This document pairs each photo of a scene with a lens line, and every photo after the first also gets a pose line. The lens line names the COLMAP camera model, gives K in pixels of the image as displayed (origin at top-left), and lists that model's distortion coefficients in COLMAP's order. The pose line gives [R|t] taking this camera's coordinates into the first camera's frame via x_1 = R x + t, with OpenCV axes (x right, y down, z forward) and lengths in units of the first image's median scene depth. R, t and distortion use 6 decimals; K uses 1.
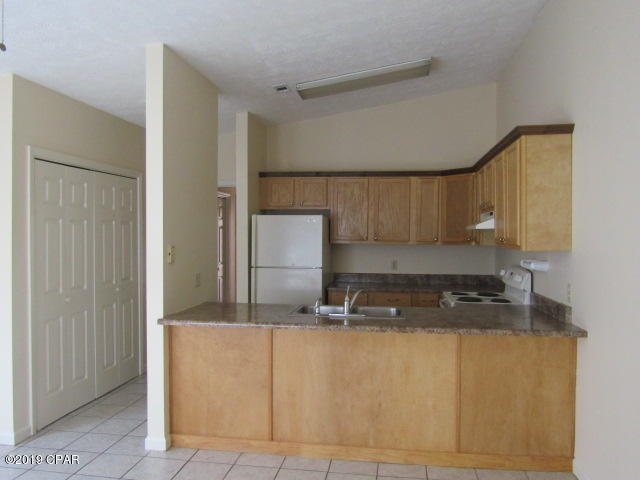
lens RADIAL K [[511.2, 0, 319.5], [0, 511.2, 240.3], [0, 0, 1]] dist [-0.034499, -0.001130]
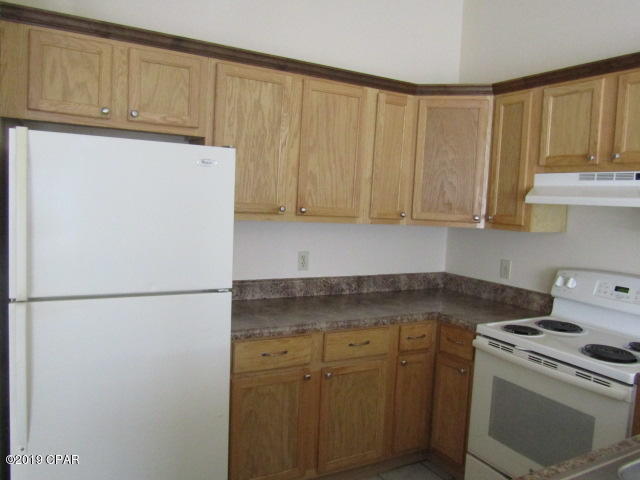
lens RADIAL K [[511.2, 0, 322.7], [0, 511.2, 240.3], [0, 0, 1]] dist [-0.034499, -0.001130]
pose [[0.799913, -0.015156, 0.599925, -0.152523], [-0.037323, 0.996489, 0.074940, -0.011587], [-0.598955, -0.082336, 0.796539, 0.611438]]
